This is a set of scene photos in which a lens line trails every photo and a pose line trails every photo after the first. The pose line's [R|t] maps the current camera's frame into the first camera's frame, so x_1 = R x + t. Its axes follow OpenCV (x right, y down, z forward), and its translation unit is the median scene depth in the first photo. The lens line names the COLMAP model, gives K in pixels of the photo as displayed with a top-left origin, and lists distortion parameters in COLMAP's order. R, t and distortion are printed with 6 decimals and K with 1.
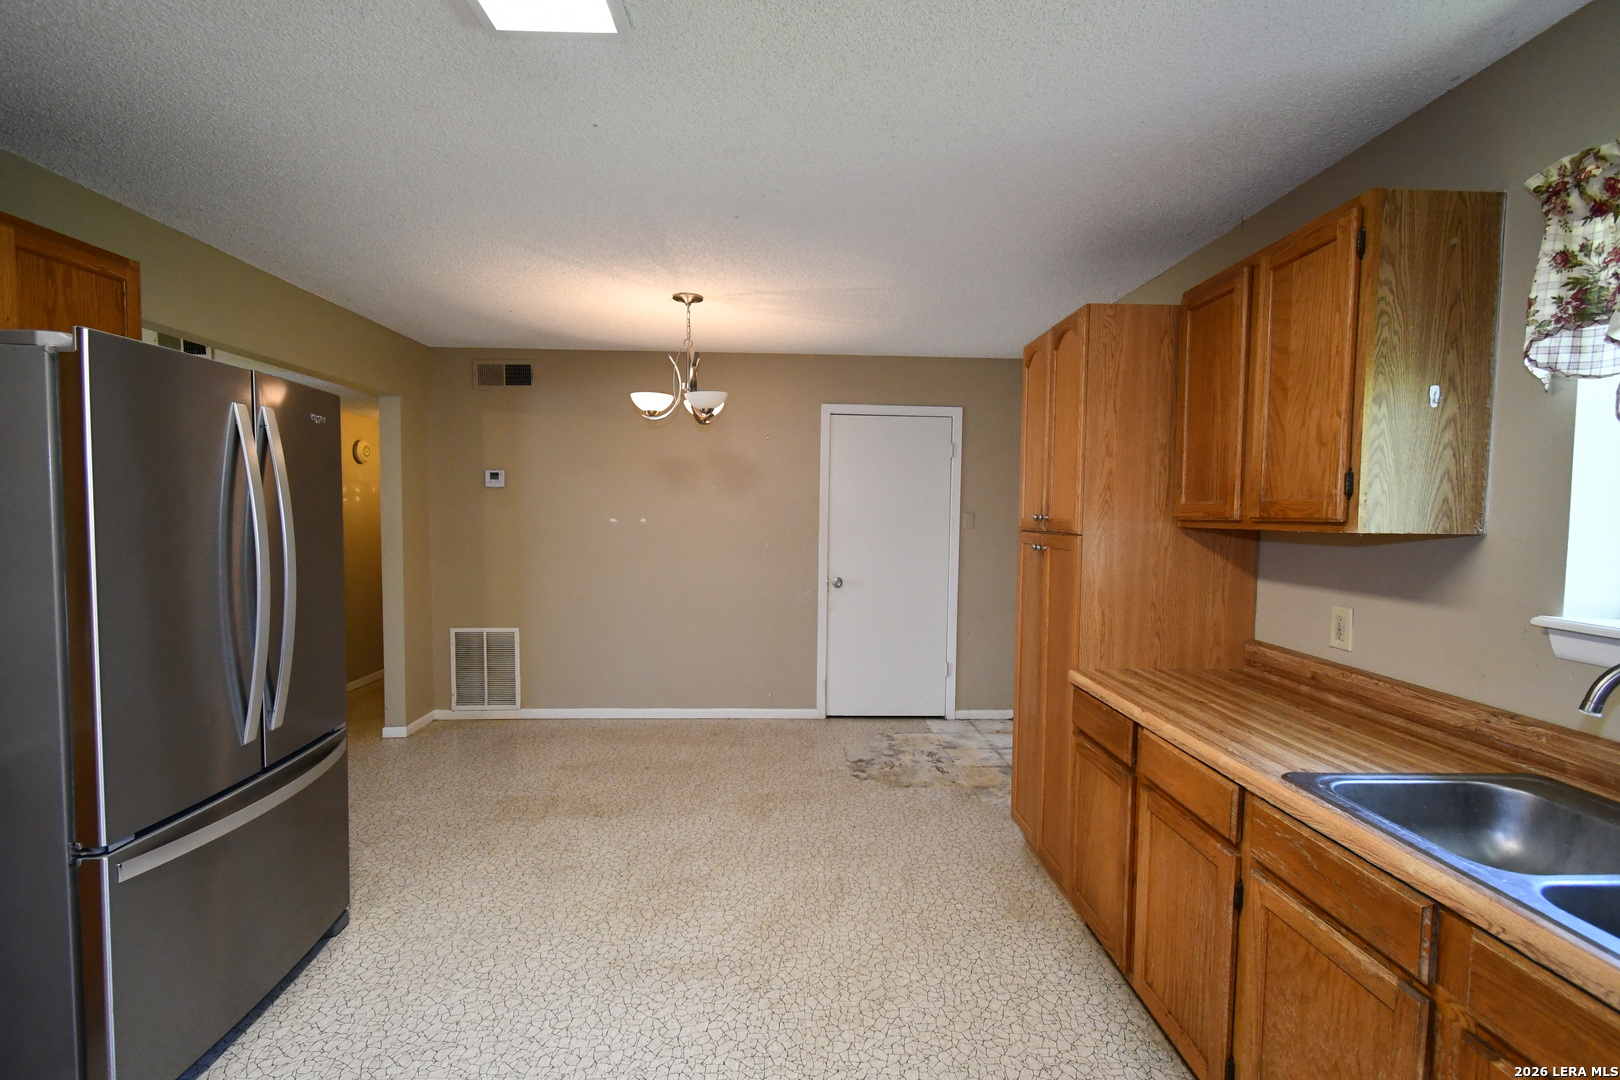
lens RADIAL K [[713.8, 0, 815.0], [0, 713.8, 549.0], [0, 0, 1]] dist [0.006258, -0.003043]
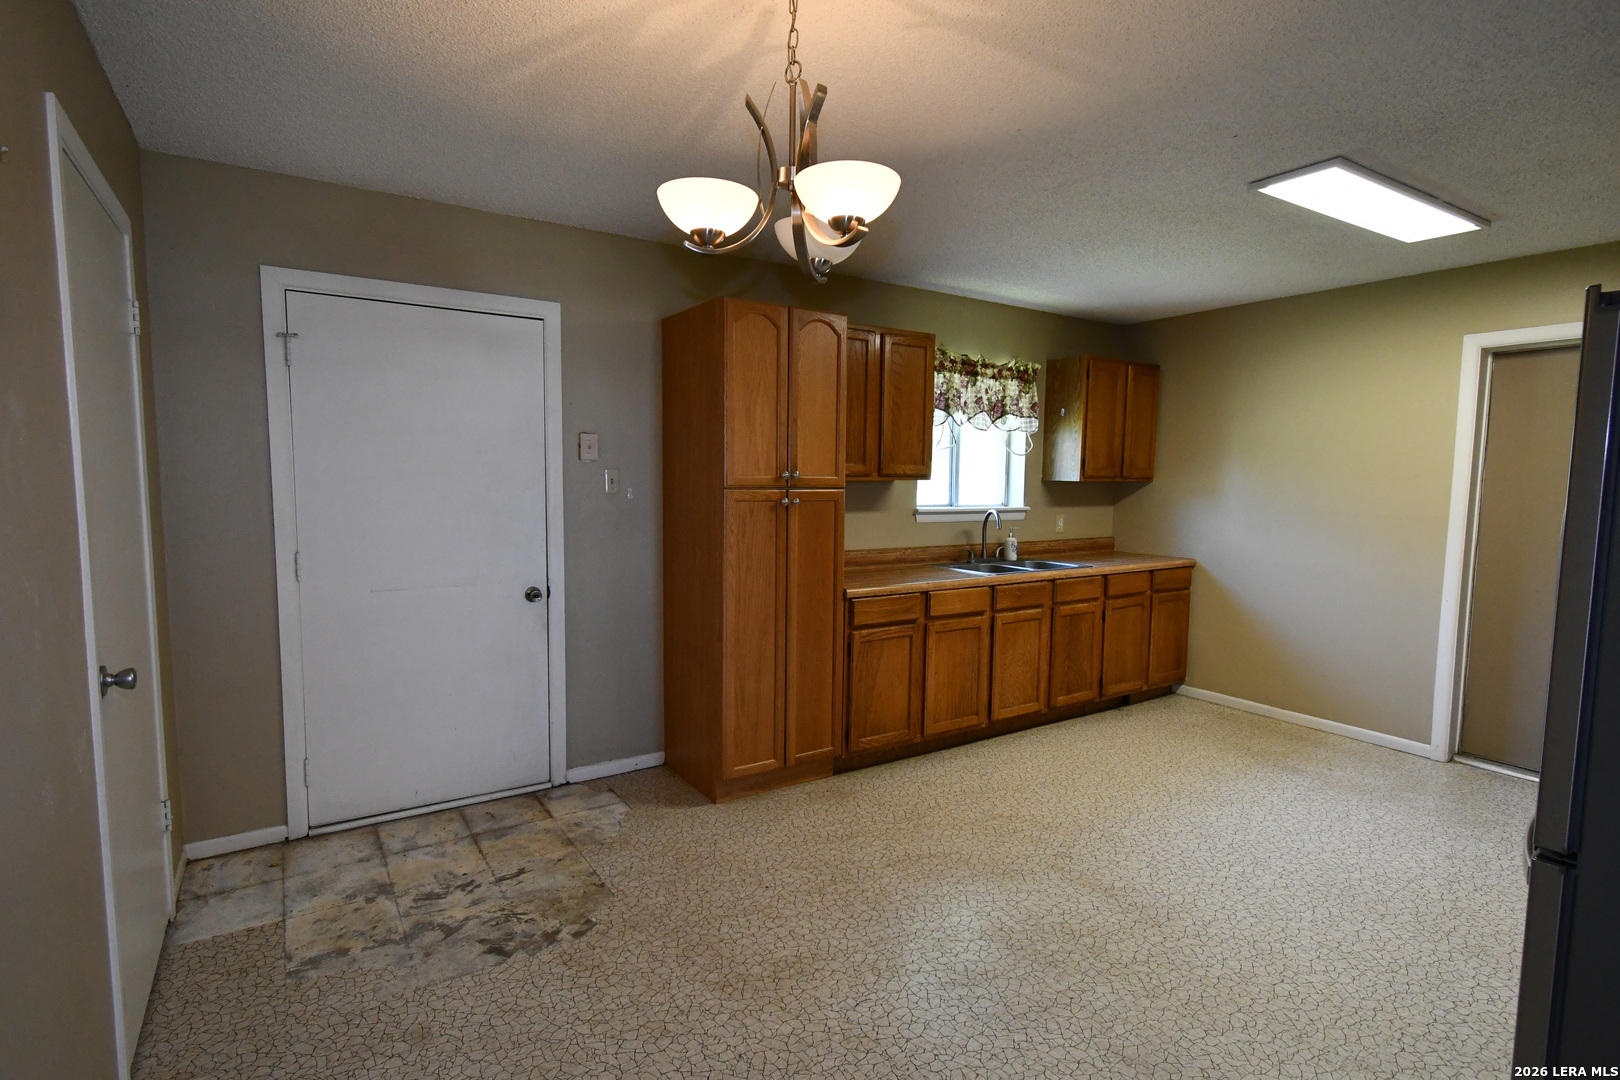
lens RADIAL K [[799.7, 0, 812.7], [0, 799.7, 548.4], [0, 0, 1]] dist [0.005199, -0.003141]
pose [[-0.512664, -0.098567, 0.852913, -0.876013], [0.027850, 0.990957, 0.131260, -0.105010], [-0.858138, 0.091046, -0.505283, 1.795530]]
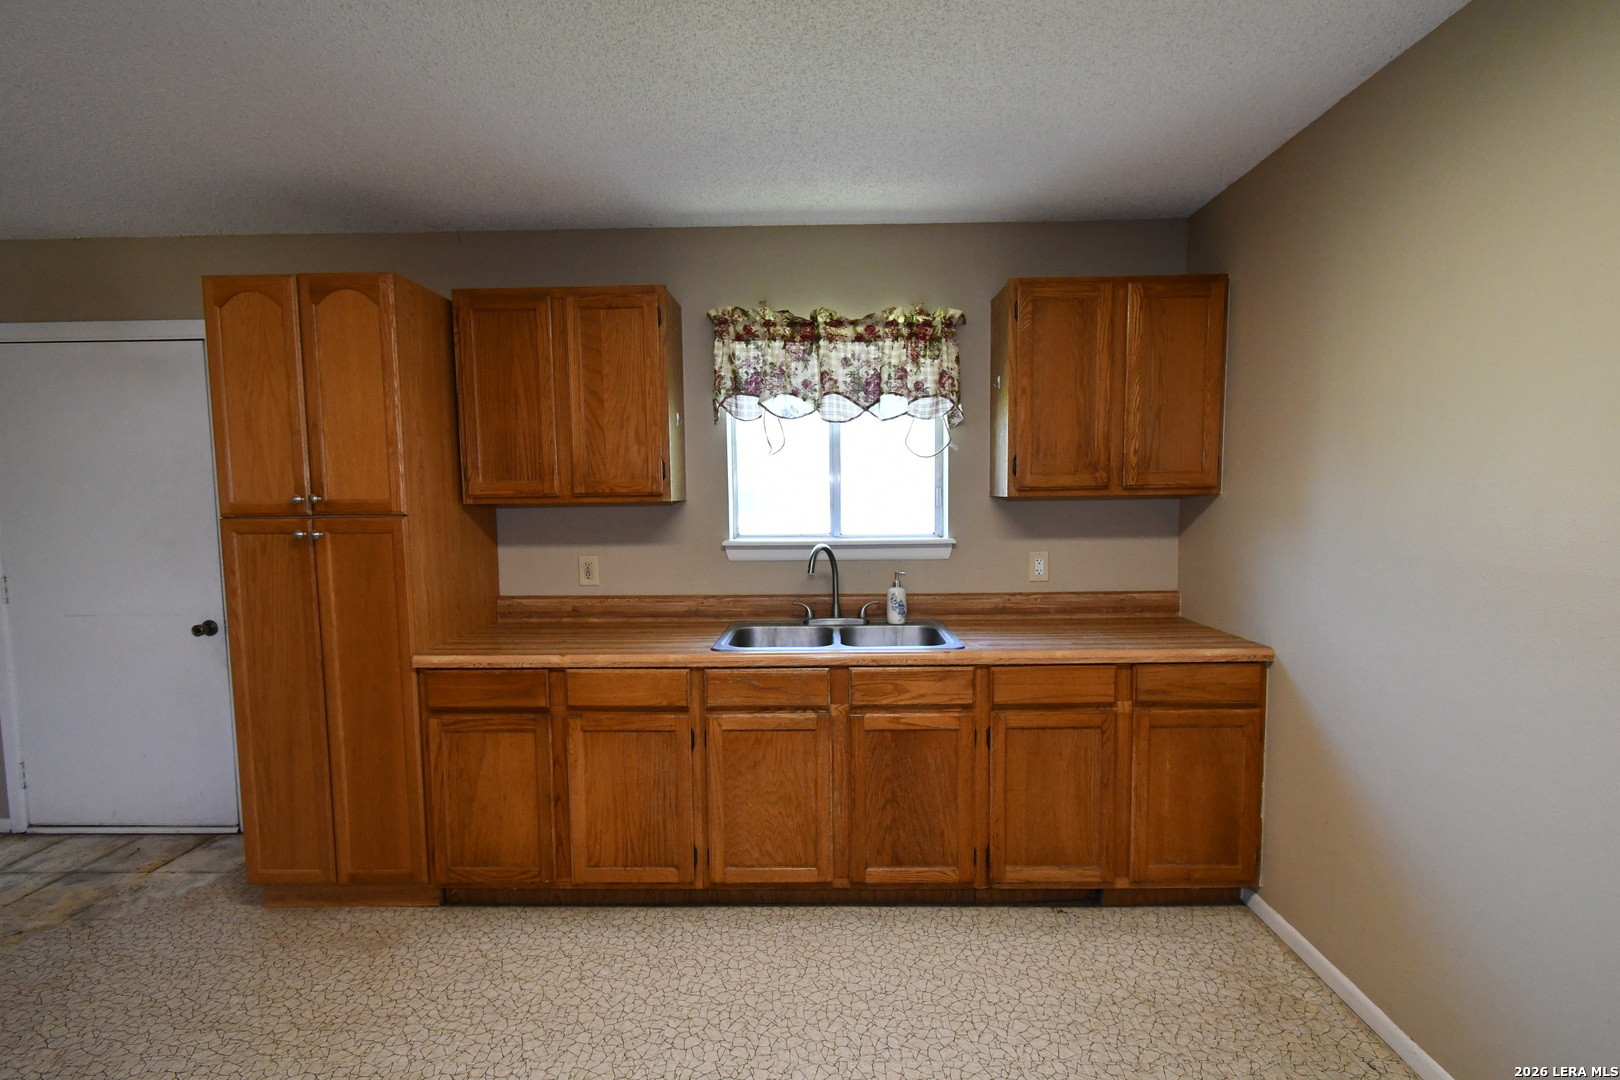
lens RADIAL K [[713.8, 0, 813.9], [0, 713.8, 548.7], [0, 0, 1]] dist [0.006258, -0.003043]
pose [[0.060607, -0.089289, 0.994160, -0.549770], [0.065662, 0.994190, 0.085289, -0.020926], [-0.996000, 0.060110, 0.066118, 0.389475]]
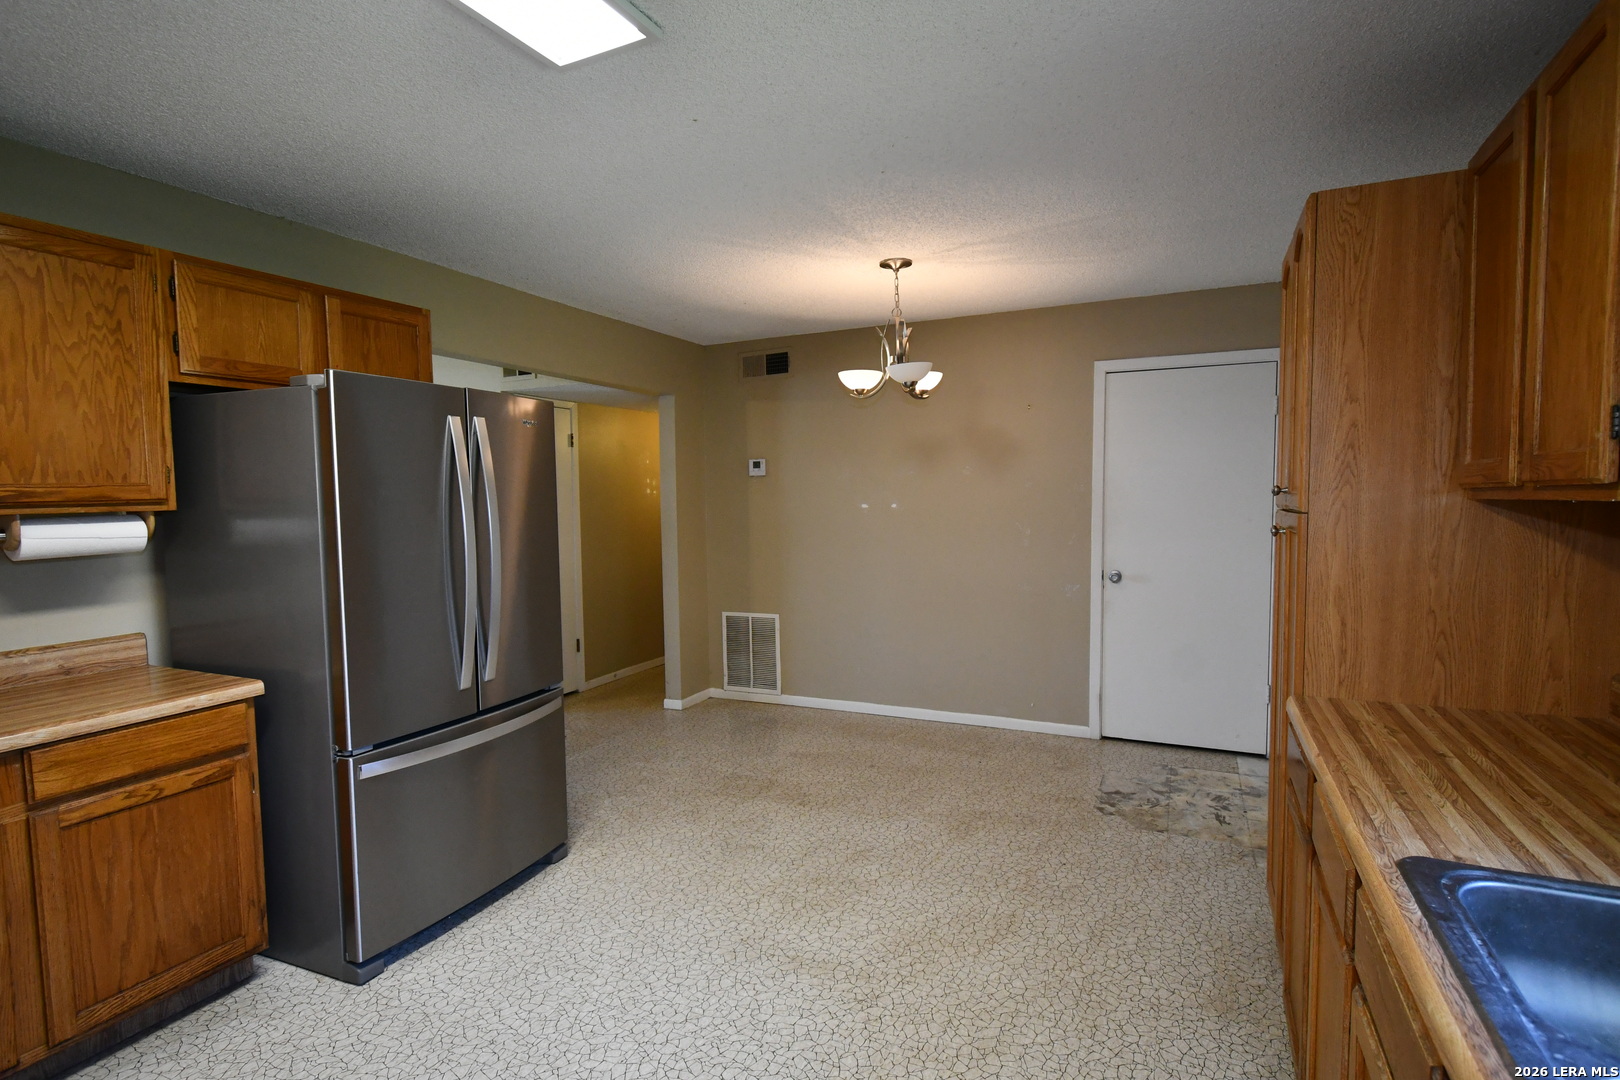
lens RADIAL K [[799.7, 0, 815.1], [0, 799.7, 550.6], [0, 0, 1]] dist [0.005199, -0.003141]
pose [[0.885970, 0.008015, -0.463673, 0.303958], [-0.001682, 0.999900, 0.014070, 0.008169], [0.463739, -0.011685, 0.885895, 0.041467]]
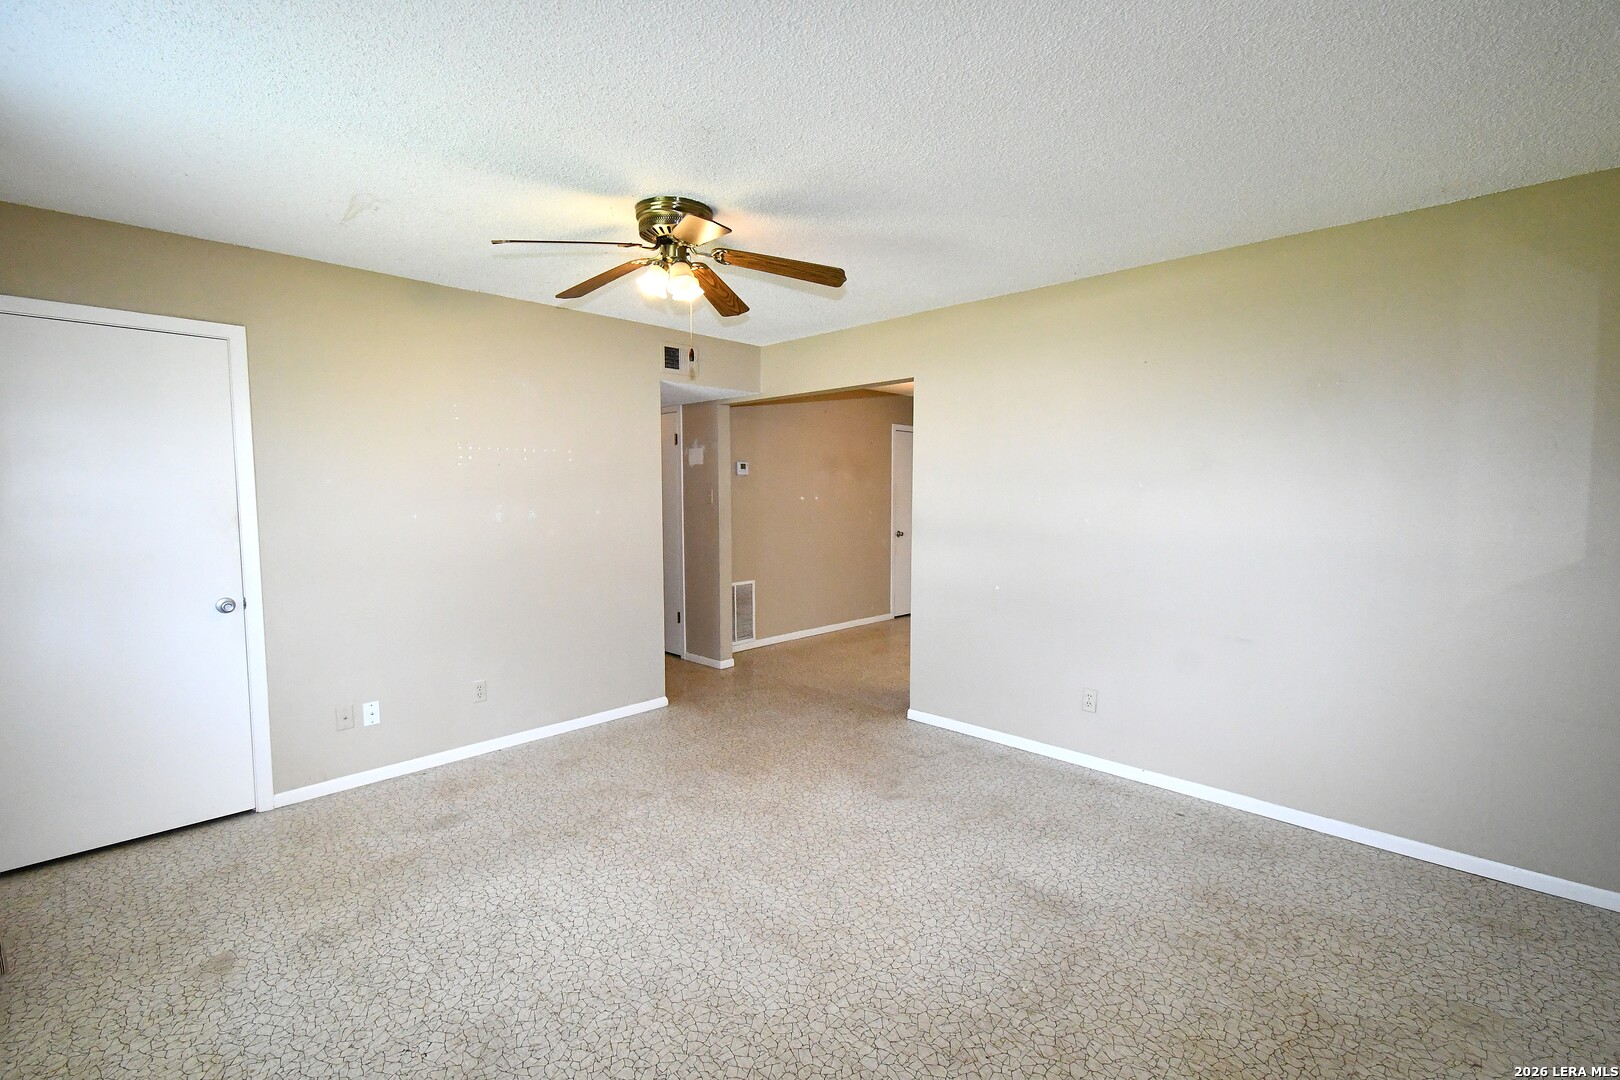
lens RADIAL K [[713.8, 0, 813.6], [0, 713.8, 544.7], [0, 0, 1]] dist [0.006258, -0.003043]
pose [[0.731005, -0.065980, 0.679175, -2.441069], [0.052986, 0.997798, 0.039903, -0.013582], [-0.680312, 0.006818, 0.732891, -0.144982]]
